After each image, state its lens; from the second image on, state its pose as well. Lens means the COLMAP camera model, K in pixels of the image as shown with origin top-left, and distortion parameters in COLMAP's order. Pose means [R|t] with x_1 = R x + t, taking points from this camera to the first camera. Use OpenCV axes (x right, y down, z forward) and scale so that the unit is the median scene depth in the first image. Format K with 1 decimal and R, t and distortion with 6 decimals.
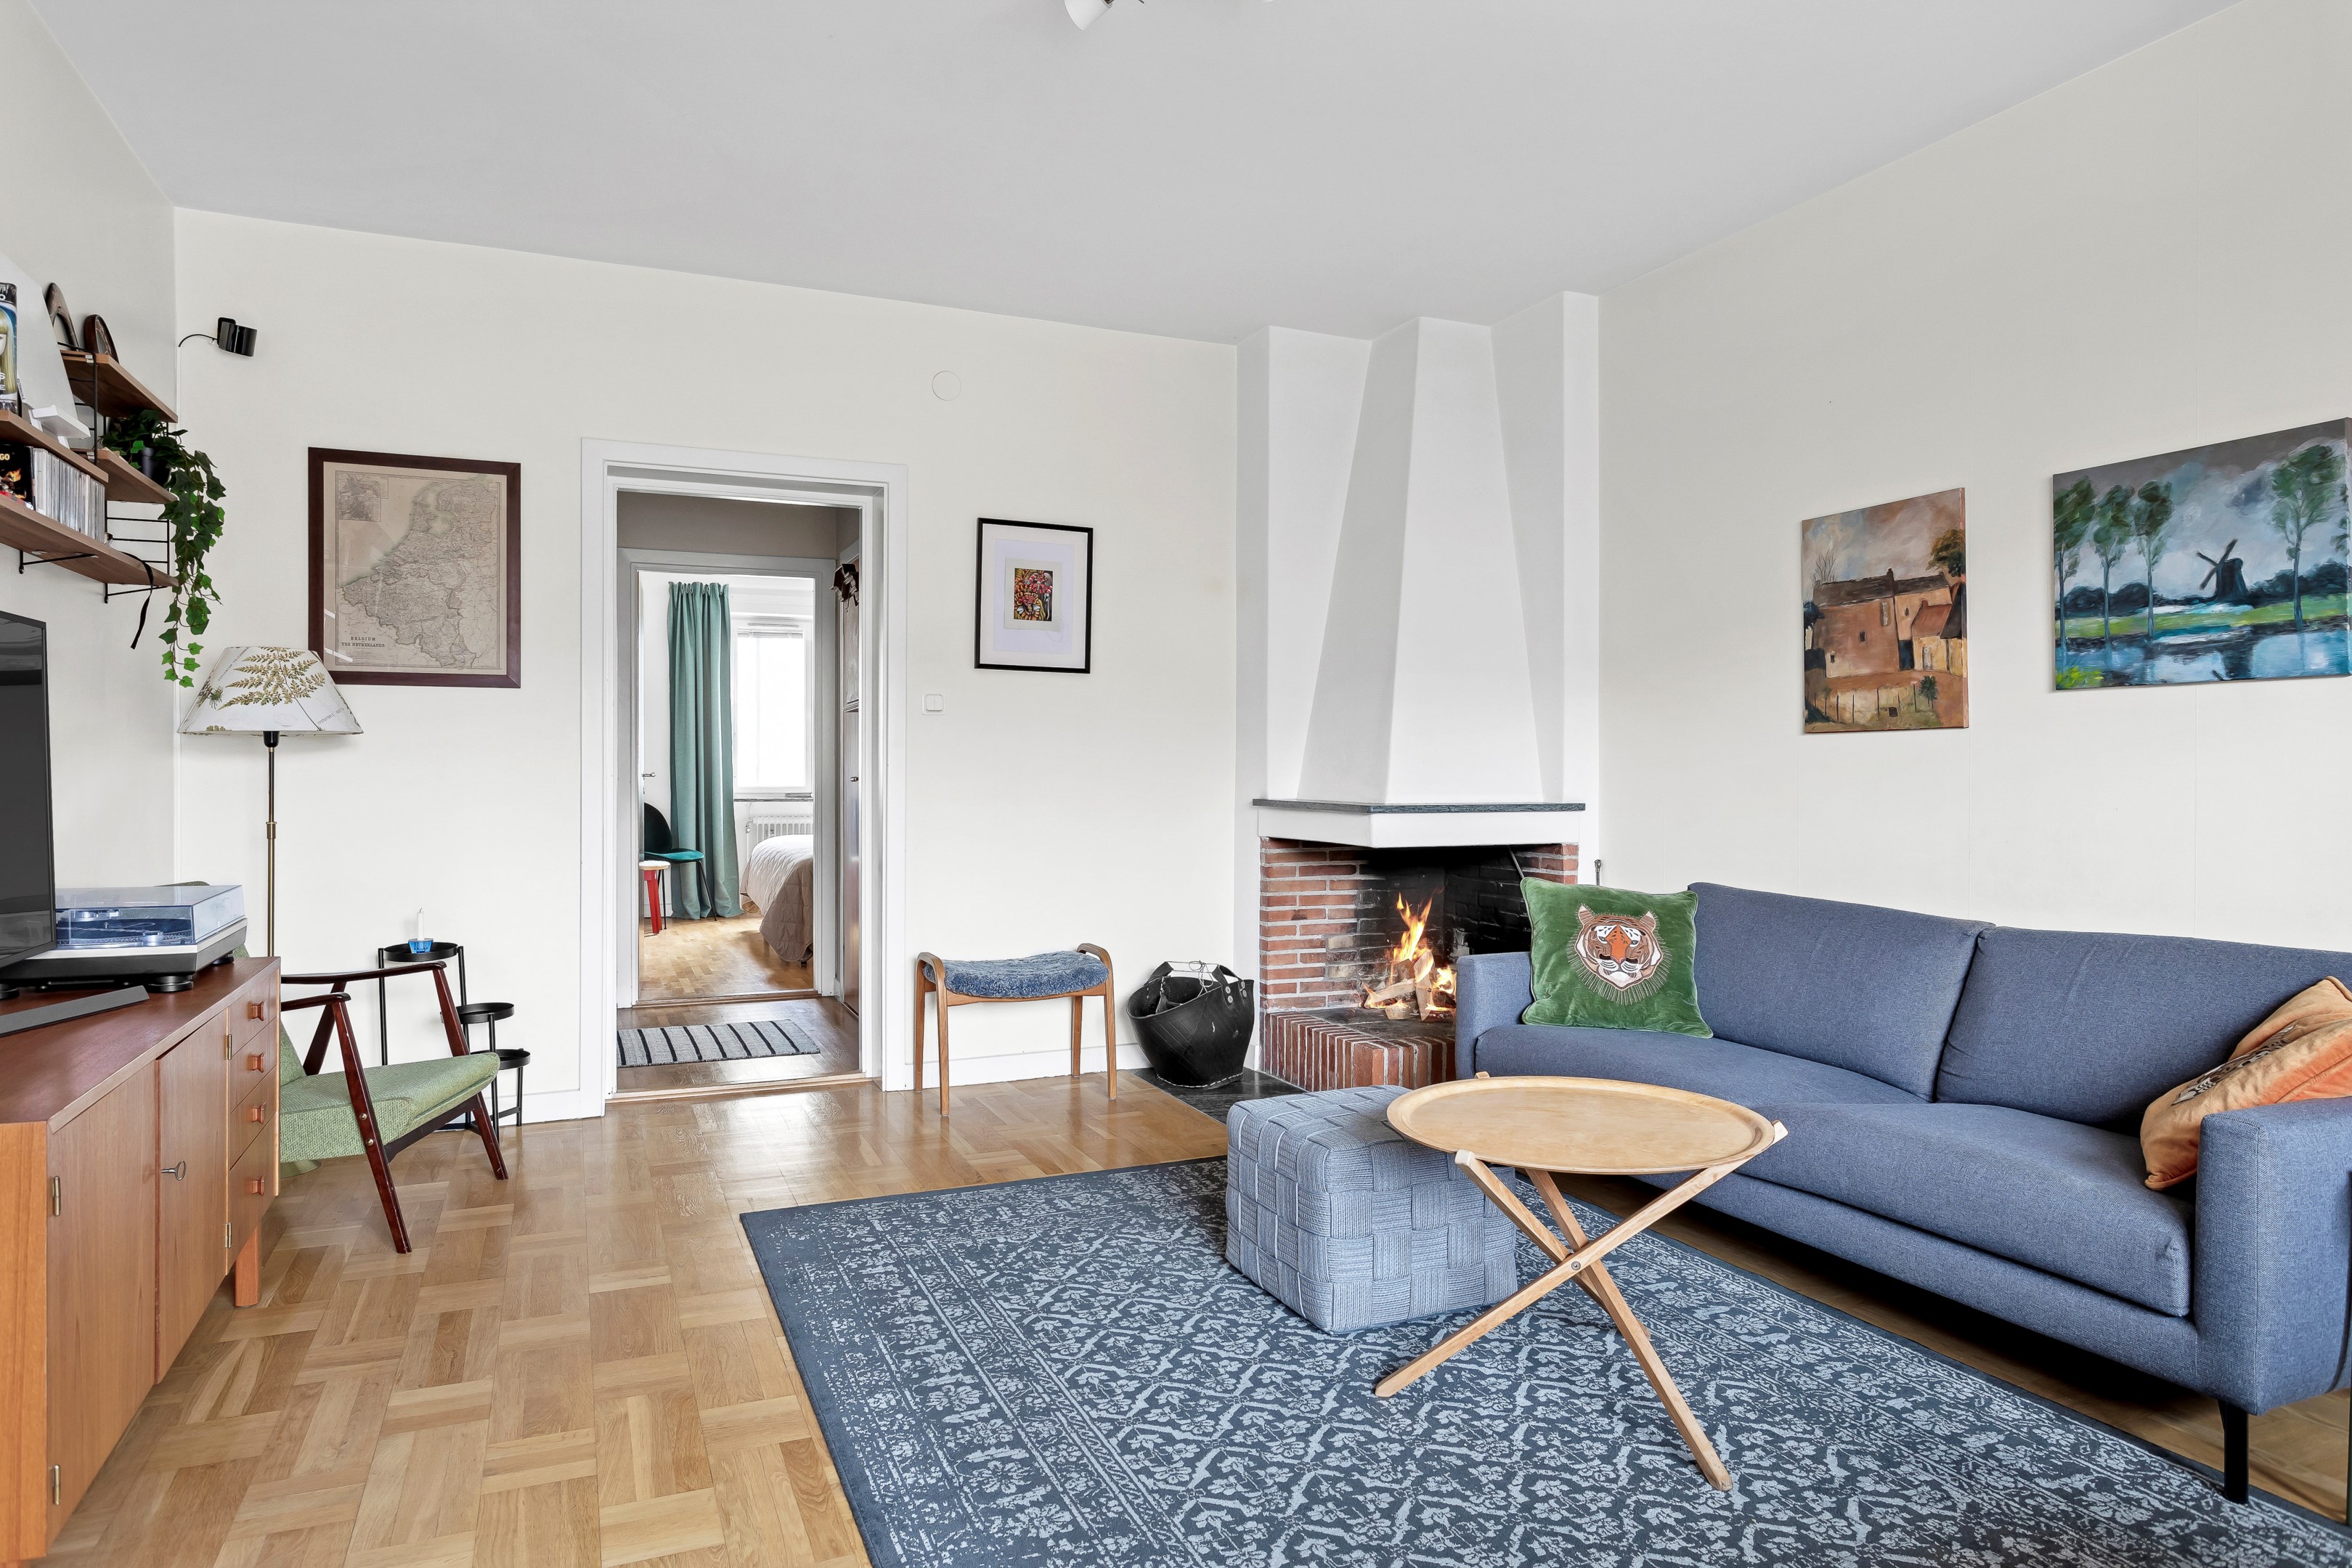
lens RADIAL K [[1423.0, 0, 1169.3], [0, 1423.0, 753.3], [0, 0, 1]] dist [-0.005981, 0.006053]
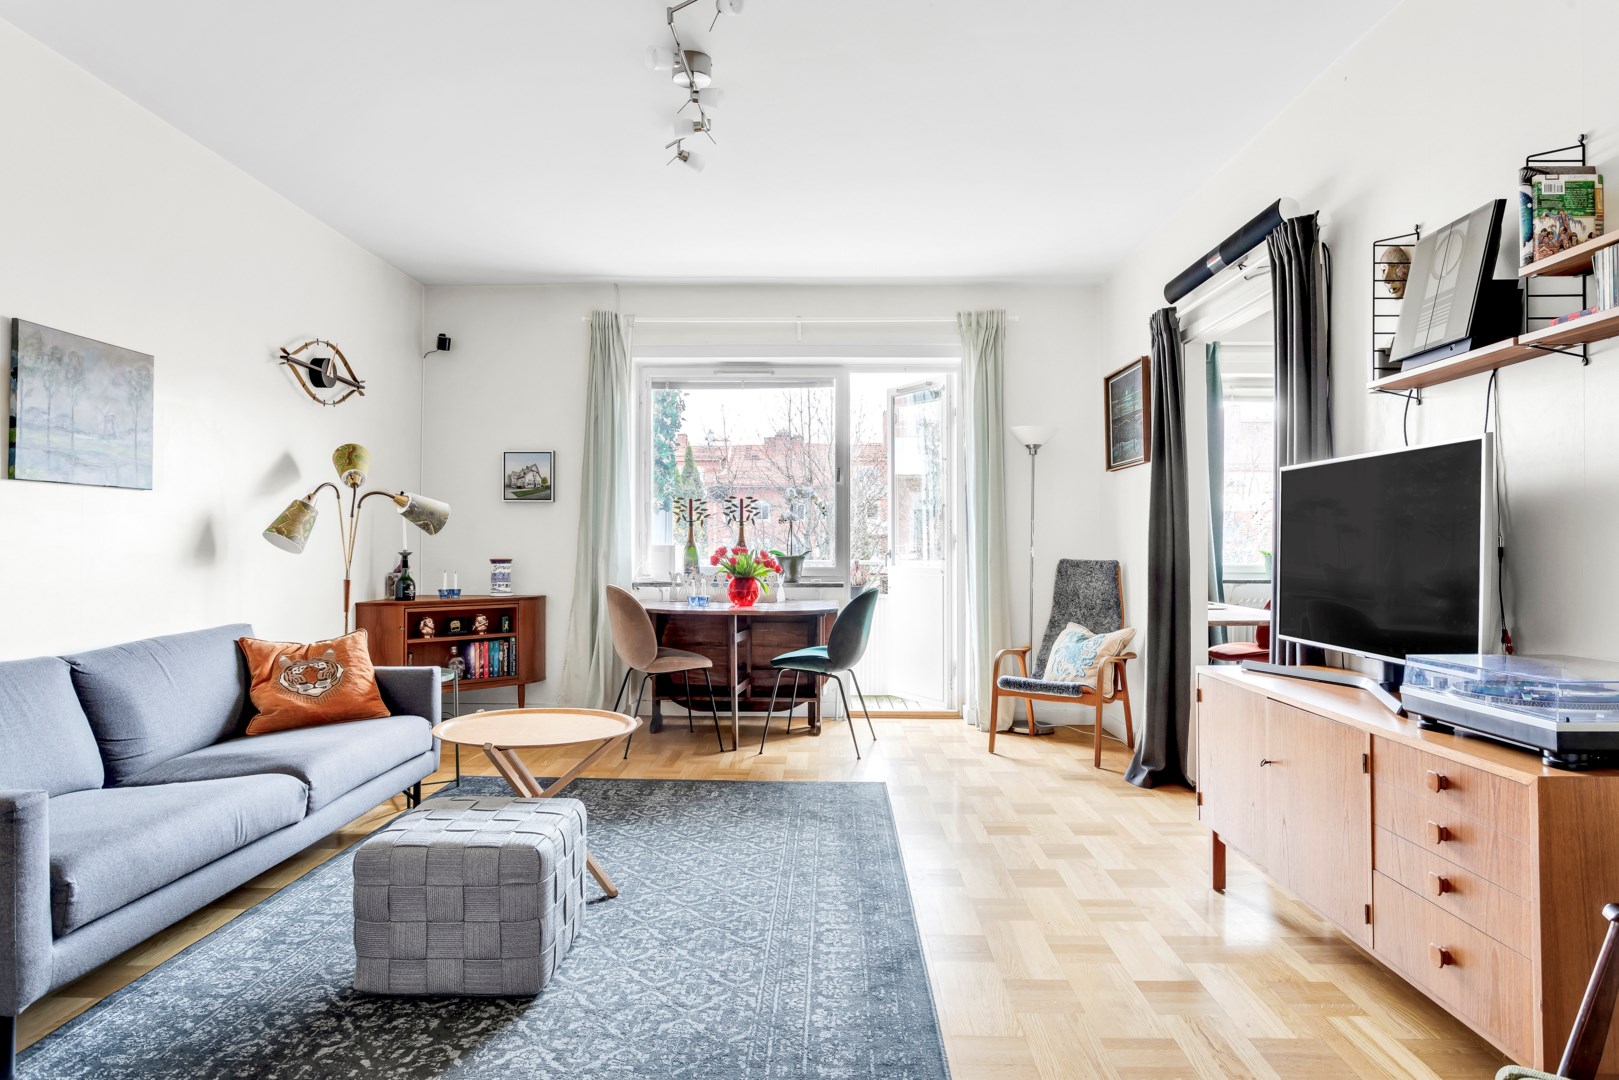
lens RADIAL K [[958.9, 0, 812.3], [0, 958.9, 532.0], [0, 0, 1]] dist [0.000371, 0.002719]
pose [[-0.913204, -0.000246, 0.407502, -0.399012], [-0.010113, 0.999705, -0.022060, 0.015585], [-0.407376, -0.024267, -0.912938, 1.416926]]
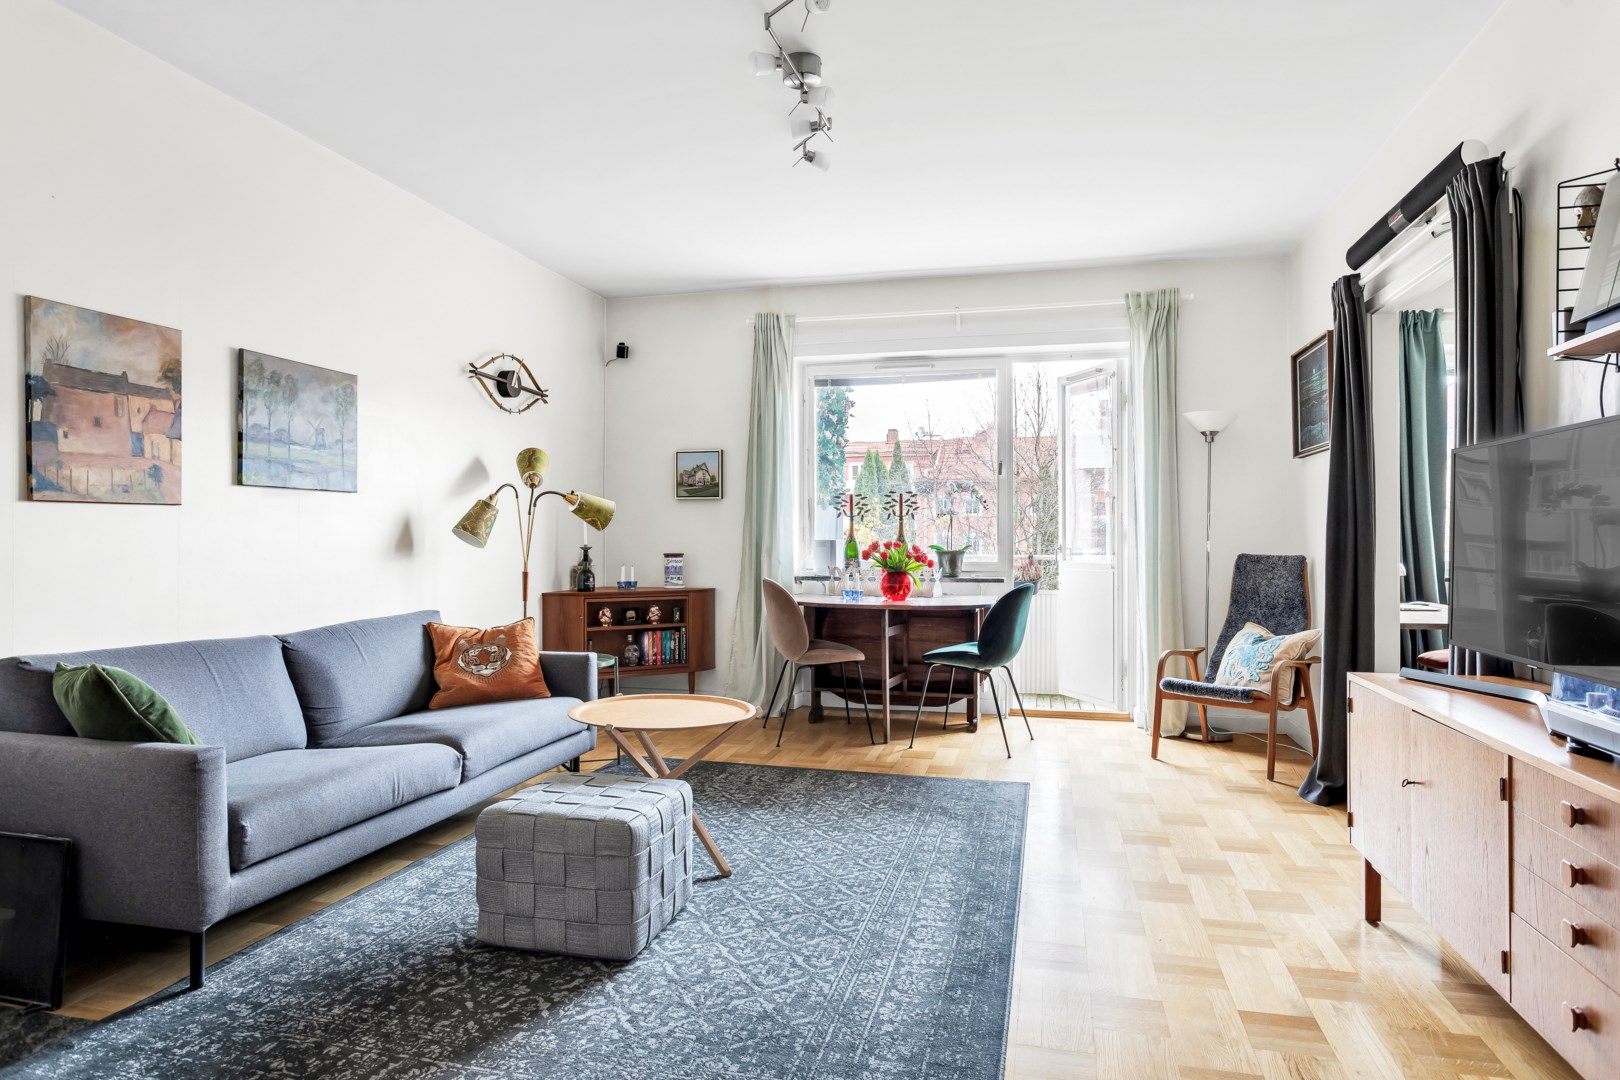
lens RADIAL K [[954.9, 0, 806.2], [0, 954.9, 539.7], [0, 0, 1]] dist [-0.001577, 0.003884]
pose [[-0.795584, -0.003994, 0.605830, -0.484090], [-0.009877, 0.999931, -0.006379, 0.015064], [-0.605763, -0.011059, -0.795568, 1.367636]]
